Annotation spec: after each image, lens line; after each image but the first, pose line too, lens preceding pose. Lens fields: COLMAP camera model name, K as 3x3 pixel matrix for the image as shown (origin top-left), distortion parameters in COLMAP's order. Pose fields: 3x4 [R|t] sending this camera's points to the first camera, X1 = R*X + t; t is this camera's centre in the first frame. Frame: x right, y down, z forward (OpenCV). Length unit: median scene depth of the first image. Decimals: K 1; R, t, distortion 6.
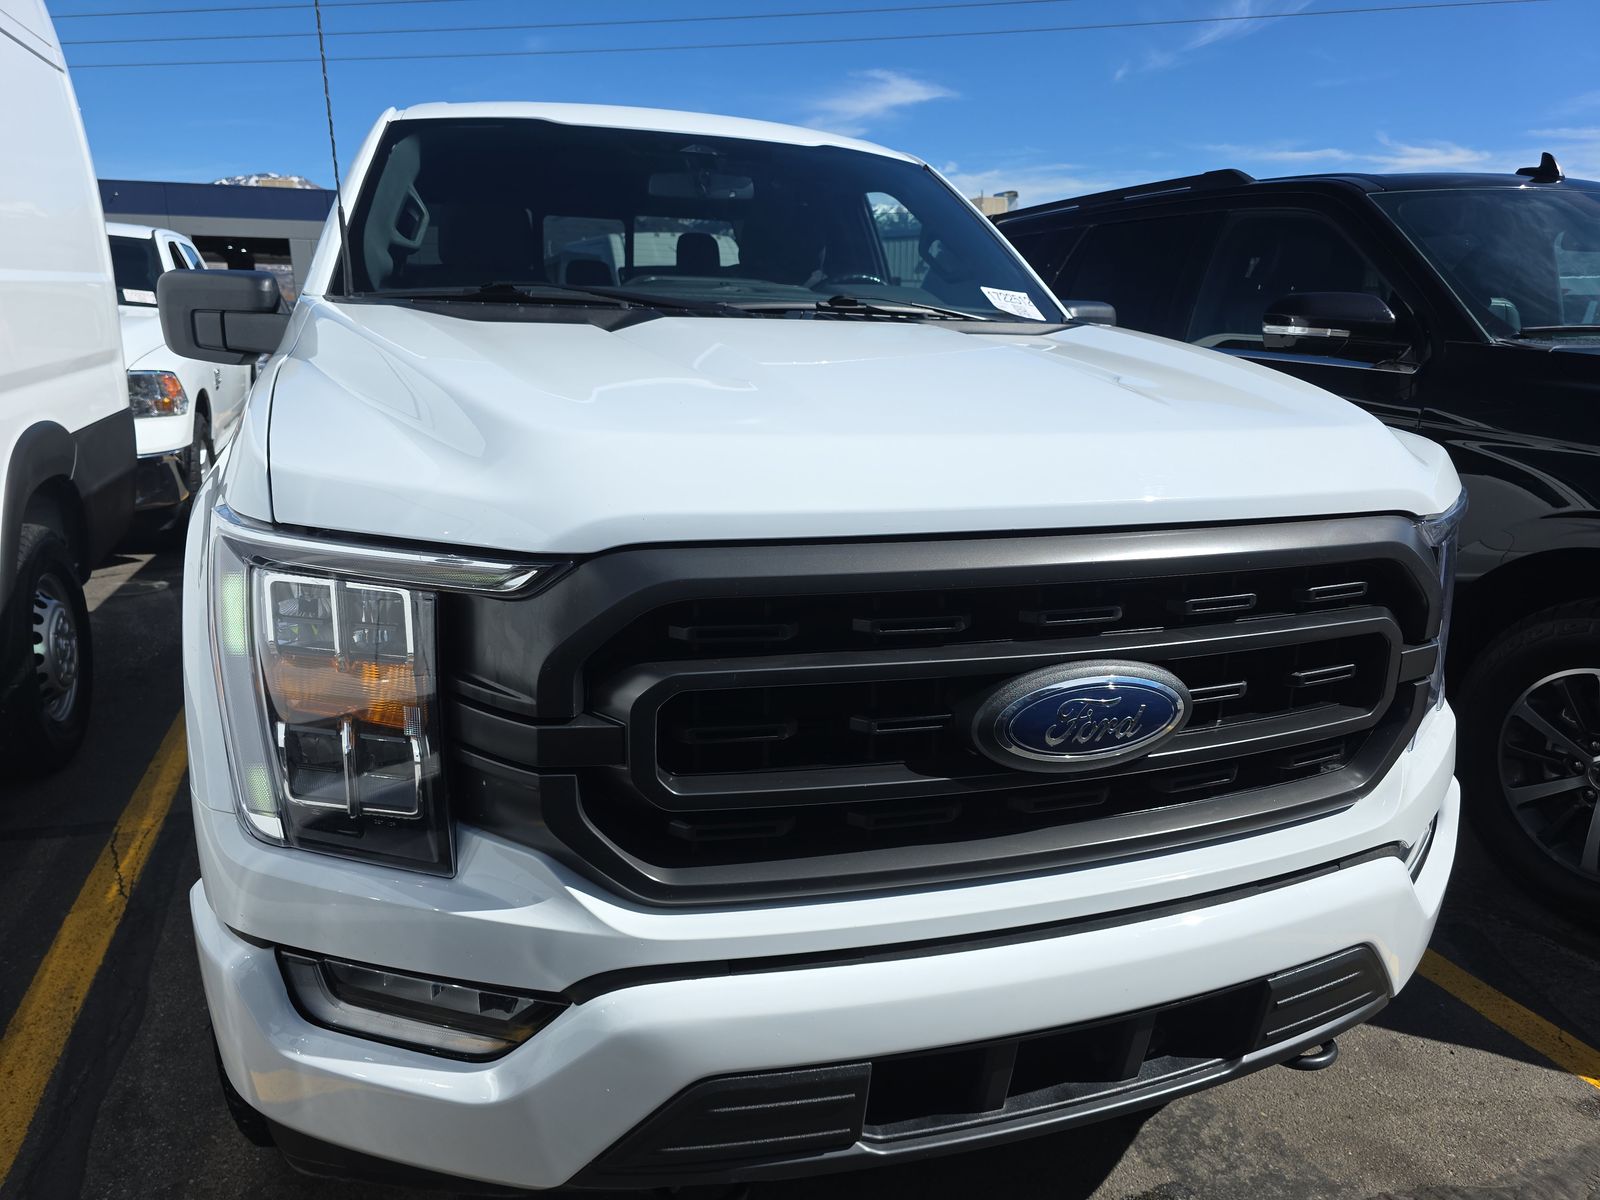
lens RADIAL K [[1075.4, 0, 806.6], [0, 1075.4, 594.4], [0, 0, 1]] dist [0.038862, -0.037229]
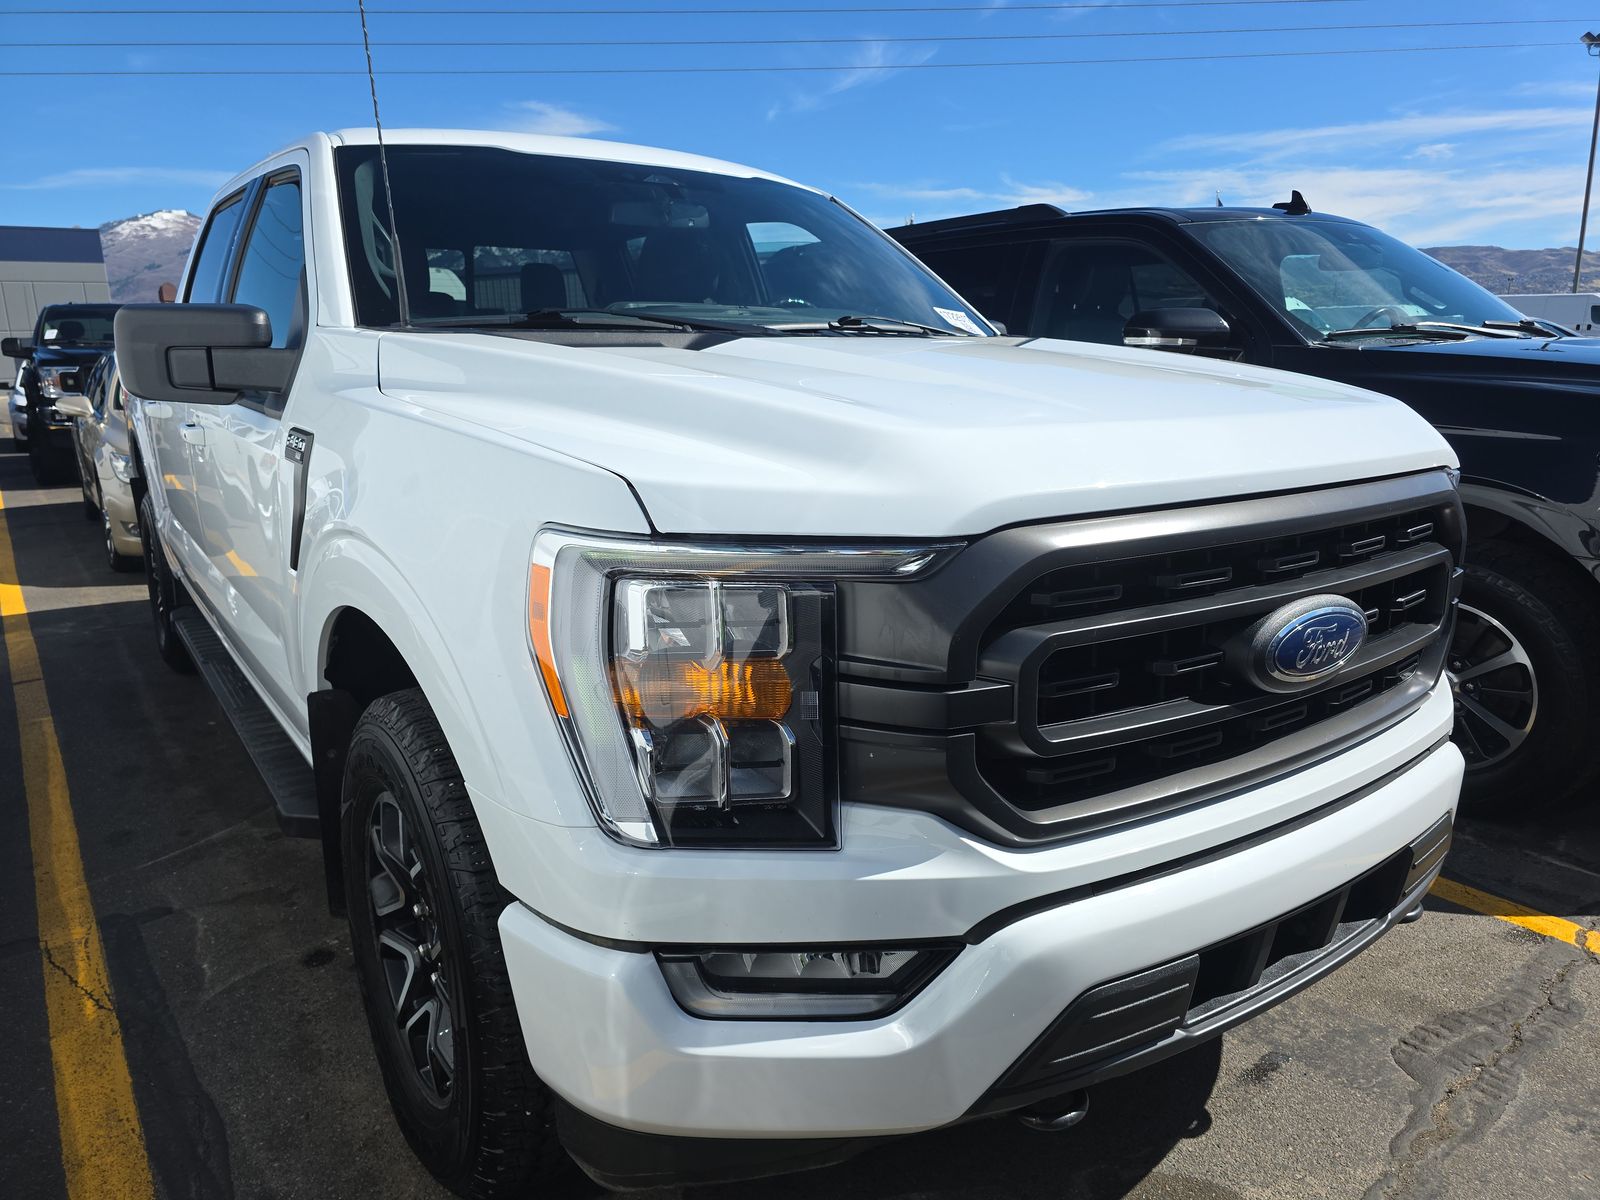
lens RADIAL K [[1075.4, 0, 807.1], [0, 1075.4, 598.3], [0, 0, 1]] dist [0.038862, -0.037229]
pose [[0.959476, -0.091295, 0.266593, -0.358437], [0.097627, 0.995167, -0.010567, 0.012130], [-0.264340, 0.036165, 0.963751, -0.018081]]
